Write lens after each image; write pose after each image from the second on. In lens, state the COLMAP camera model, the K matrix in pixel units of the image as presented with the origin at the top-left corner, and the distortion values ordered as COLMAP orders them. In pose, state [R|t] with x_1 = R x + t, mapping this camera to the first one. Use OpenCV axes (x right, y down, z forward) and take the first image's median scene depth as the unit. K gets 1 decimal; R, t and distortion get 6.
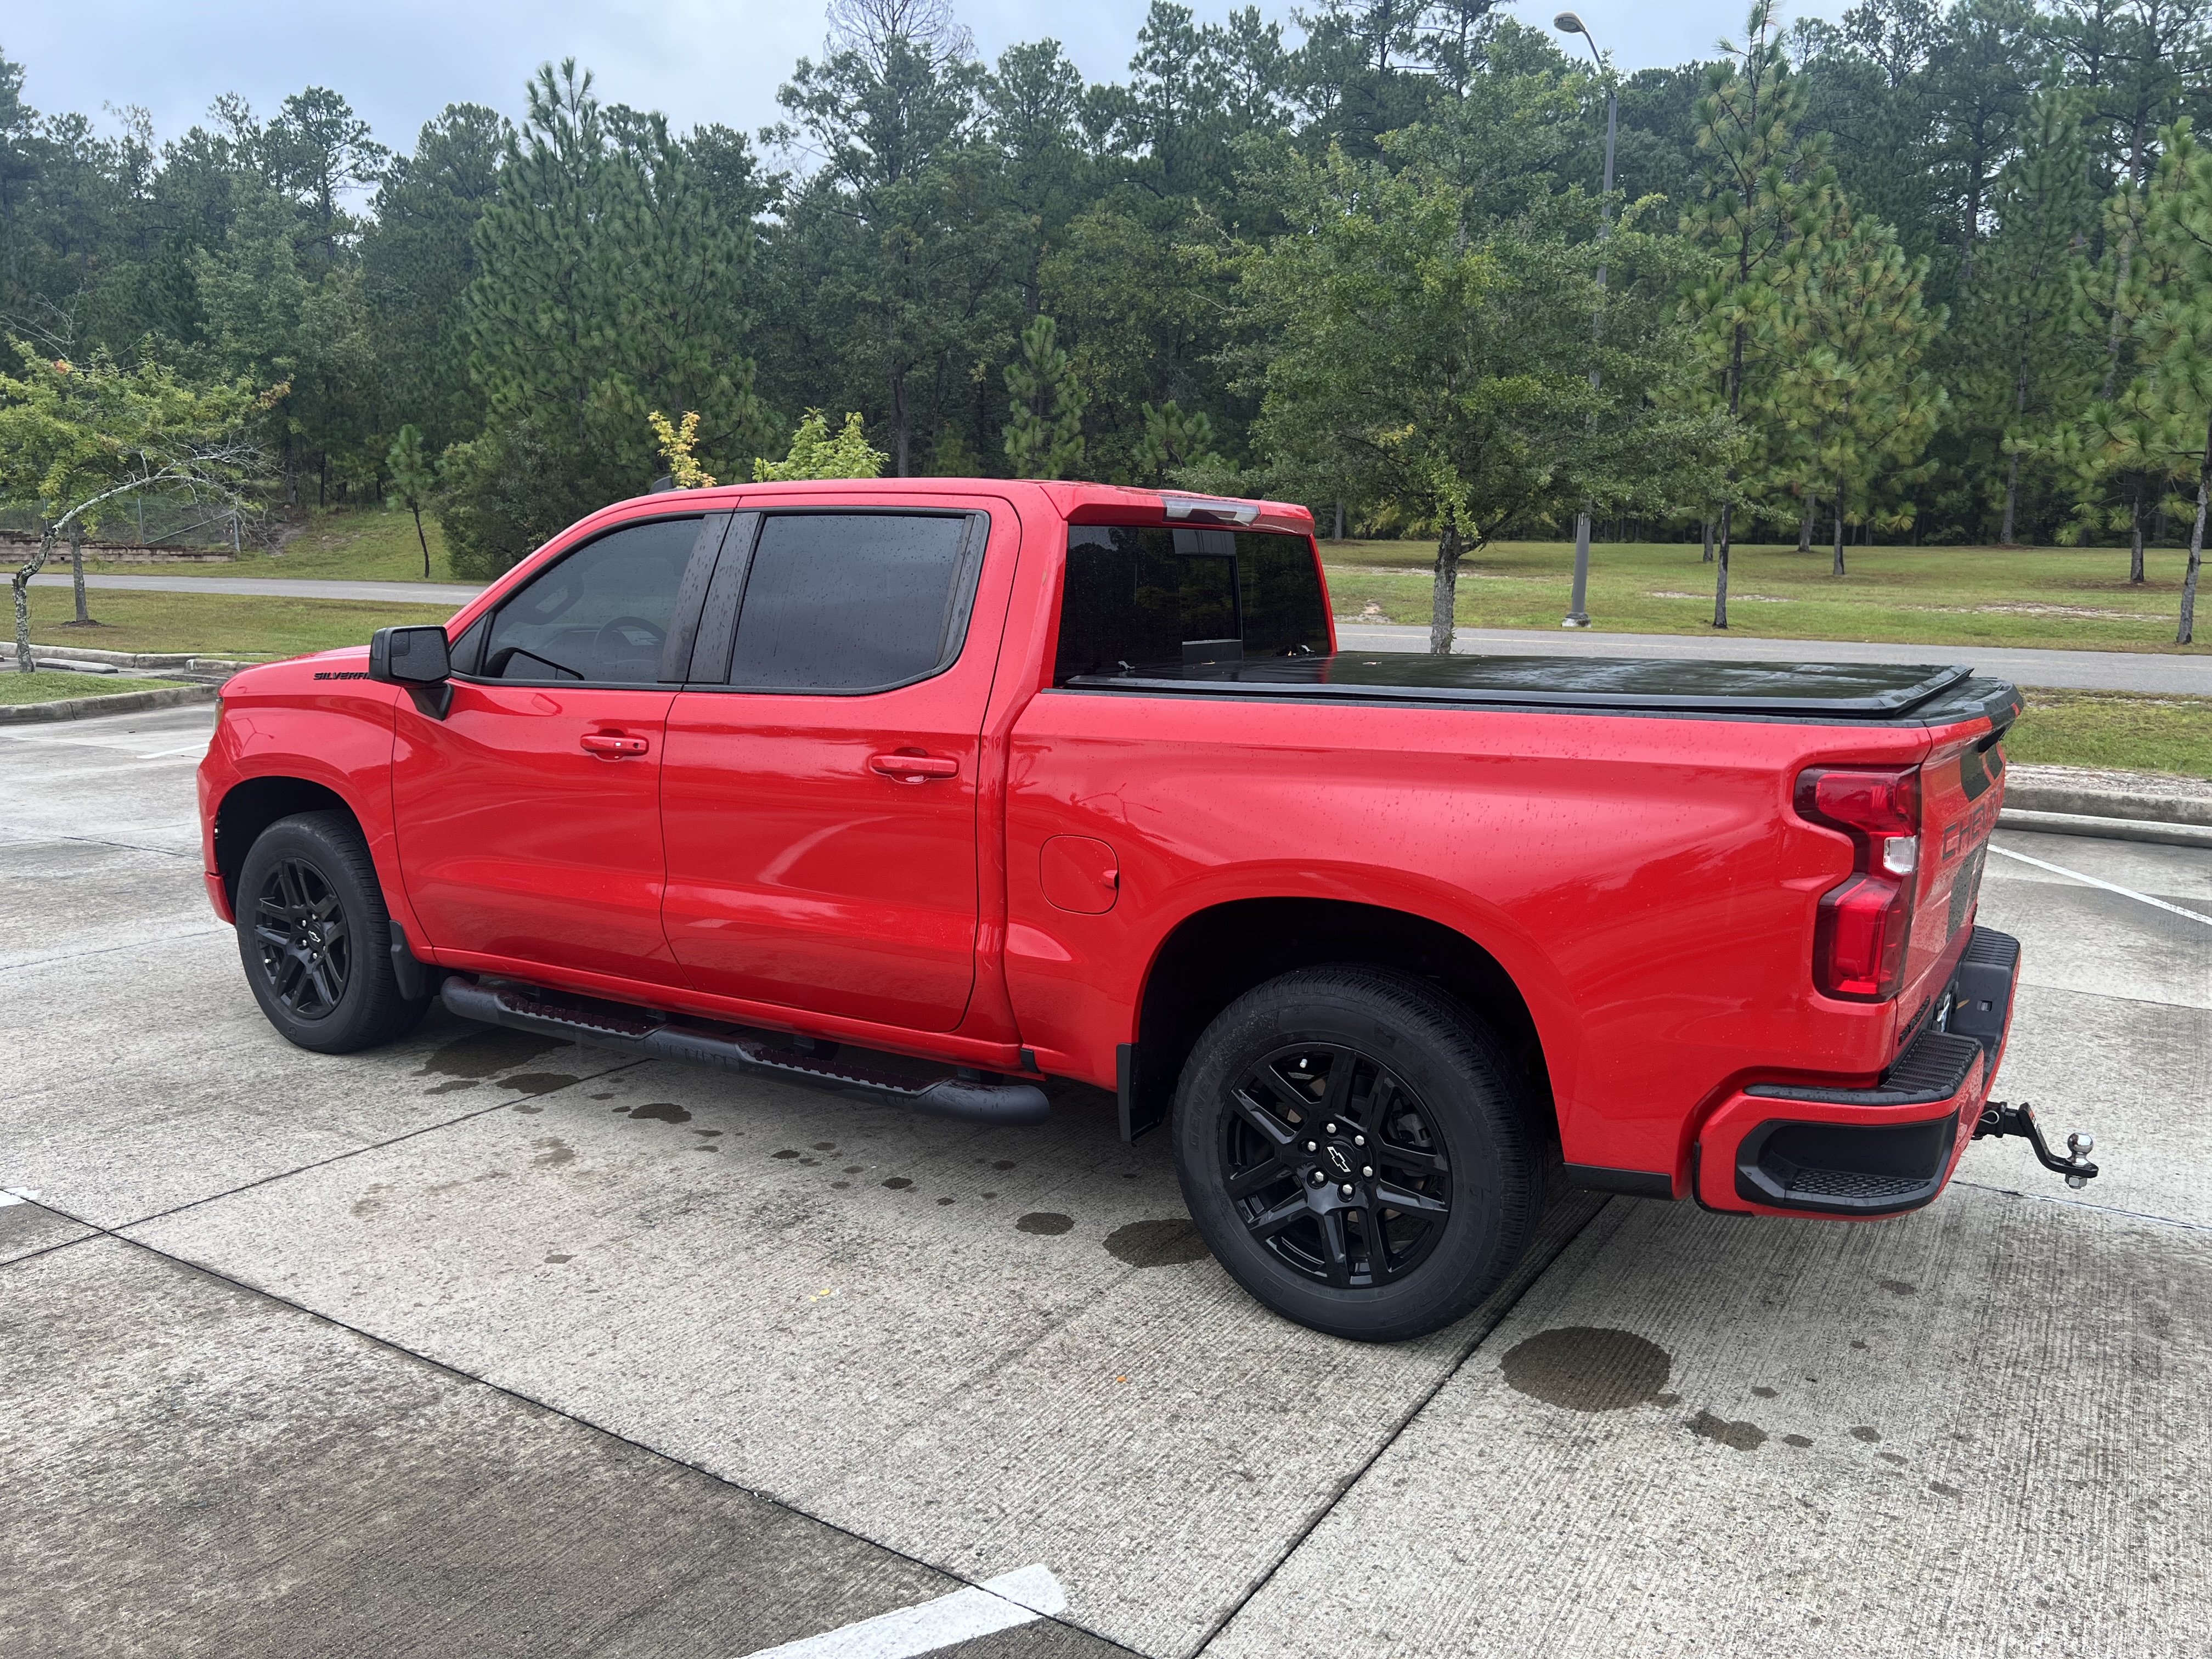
lens RADIAL K [[1620.2, 0, 1107.0], [0, 1620.2, 879.2], [0, 0, 1]] dist [0.022659, -0.005963]
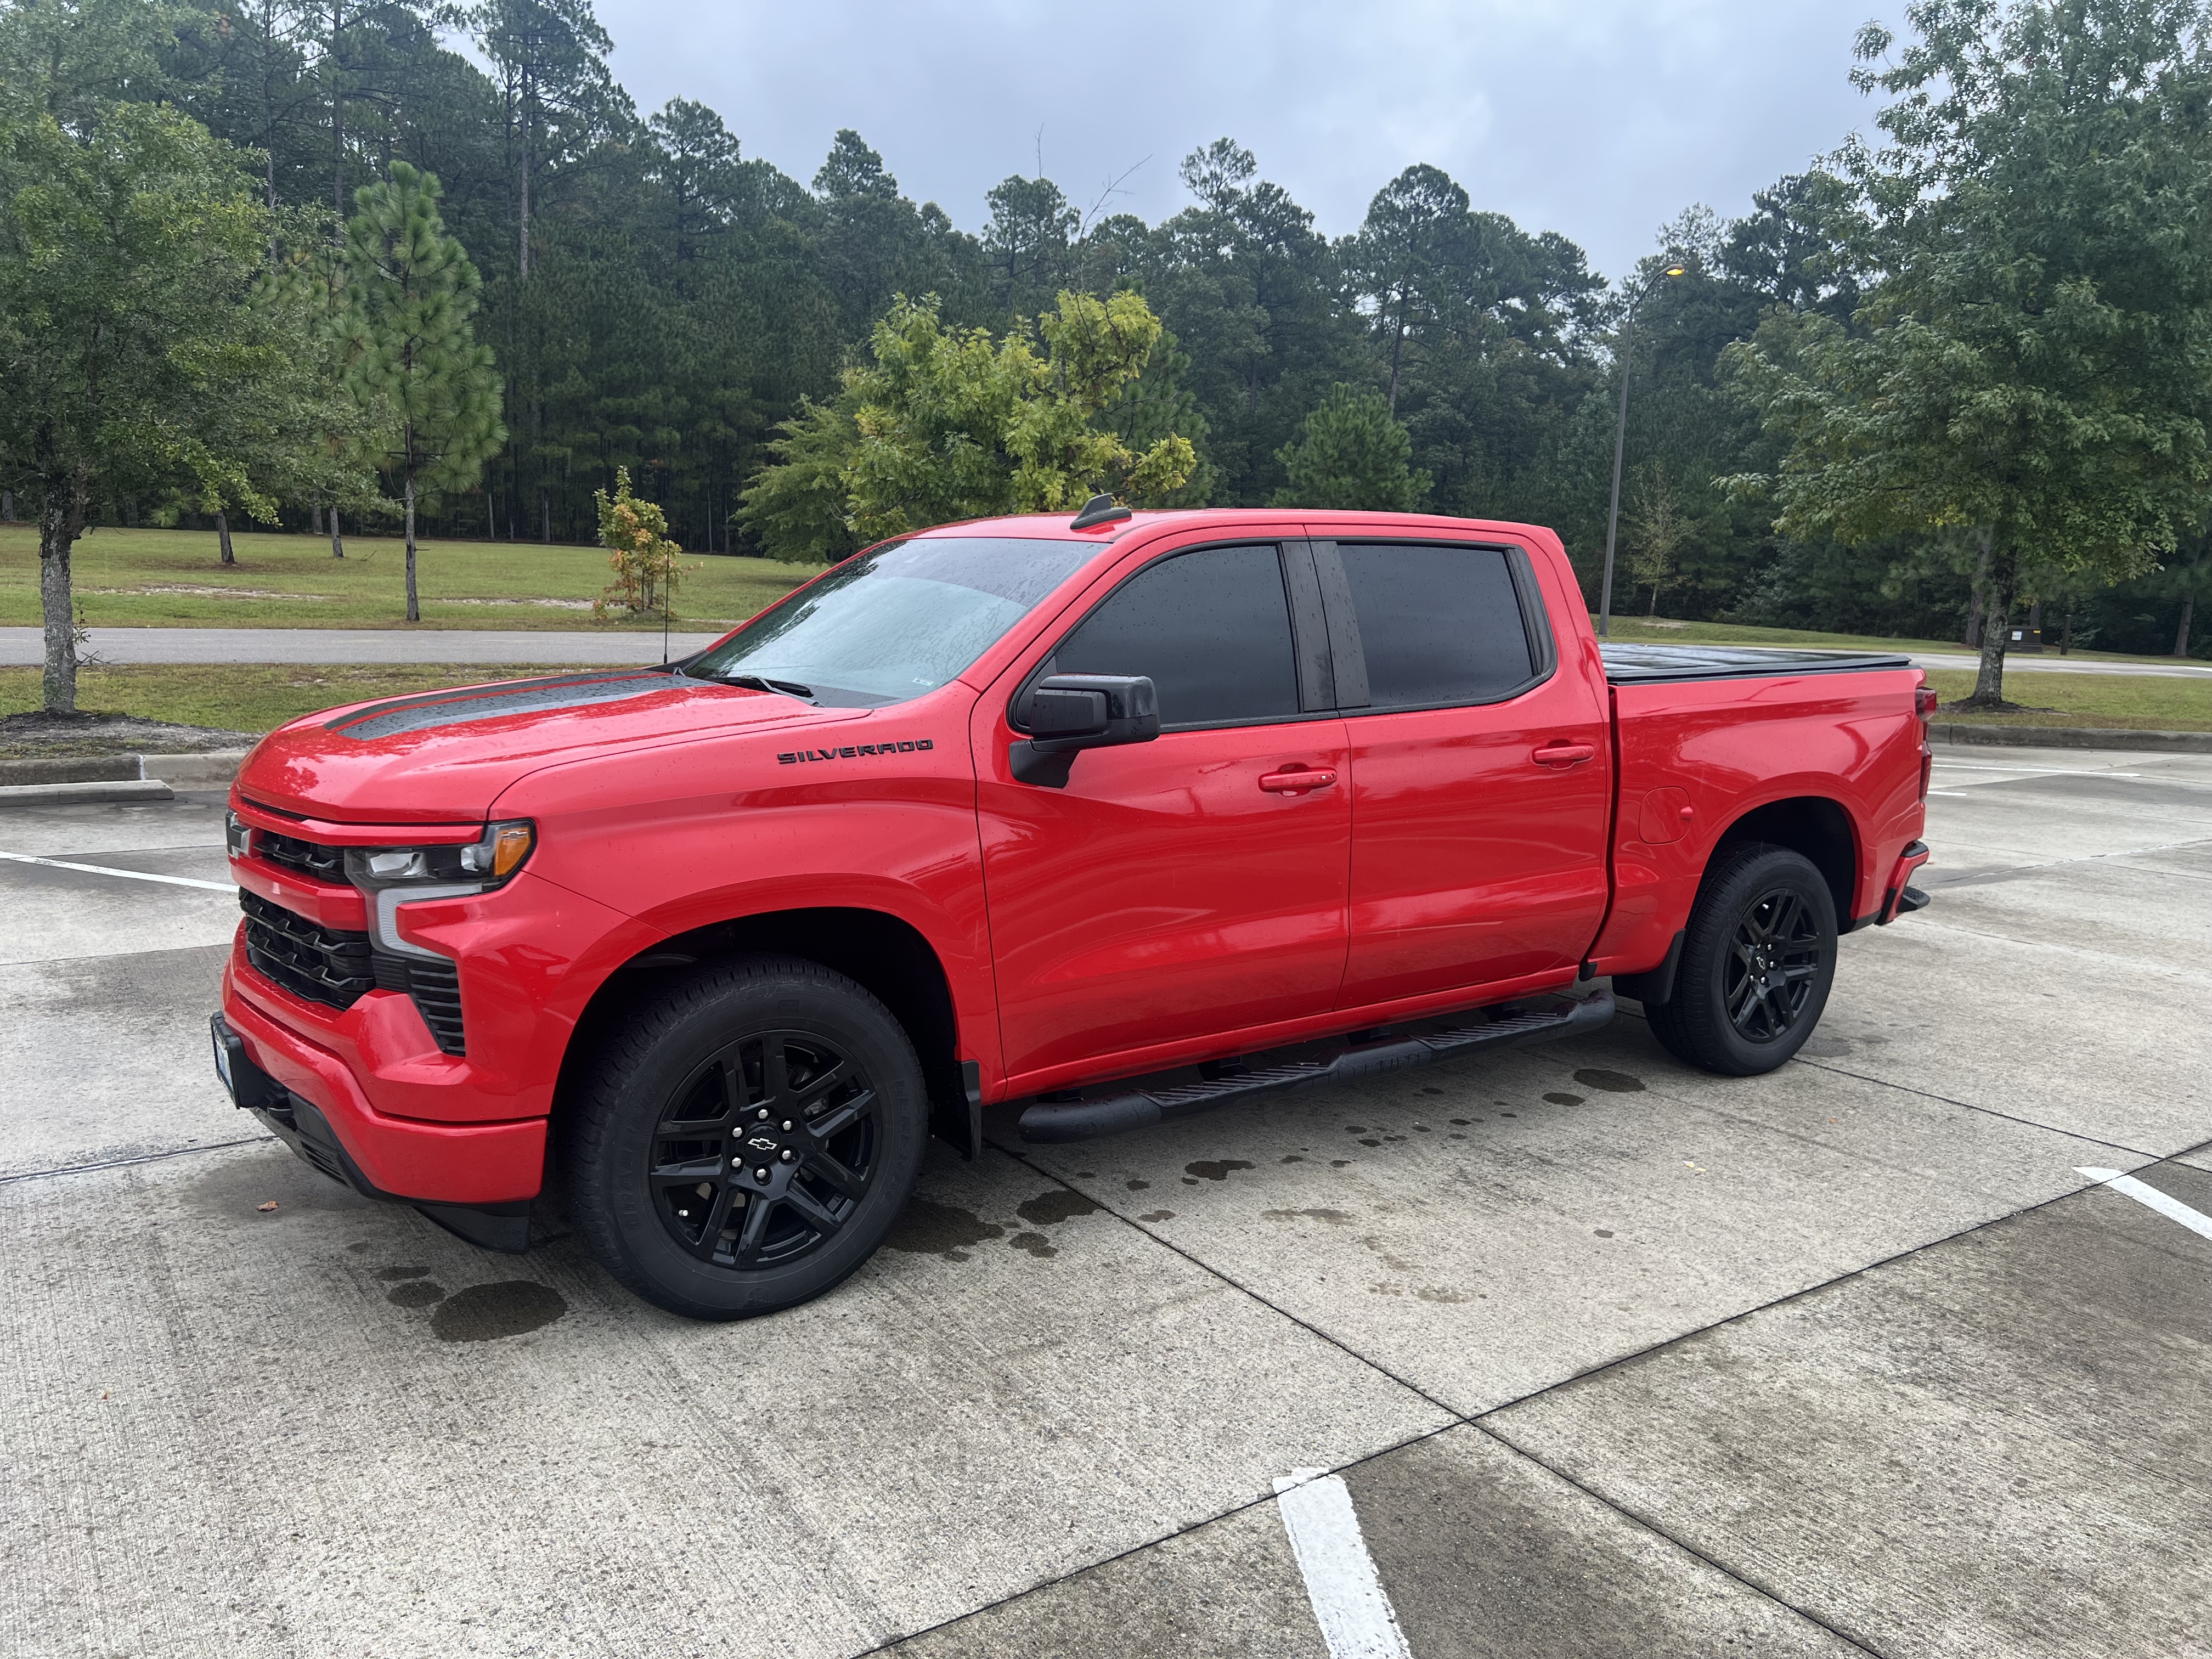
lens RADIAL K [[1559.5, 0, 1114.1], [0, 1559.5, 861.3], [0, 0, 1]] dist [0.017028, -0.033196]
pose [[0.438364, -0.166446, 0.883251, -1.345806], [0.157420, 0.981731, 0.106876, -0.173063], [-0.884904, 0.092191, 0.456558, 0.776384]]
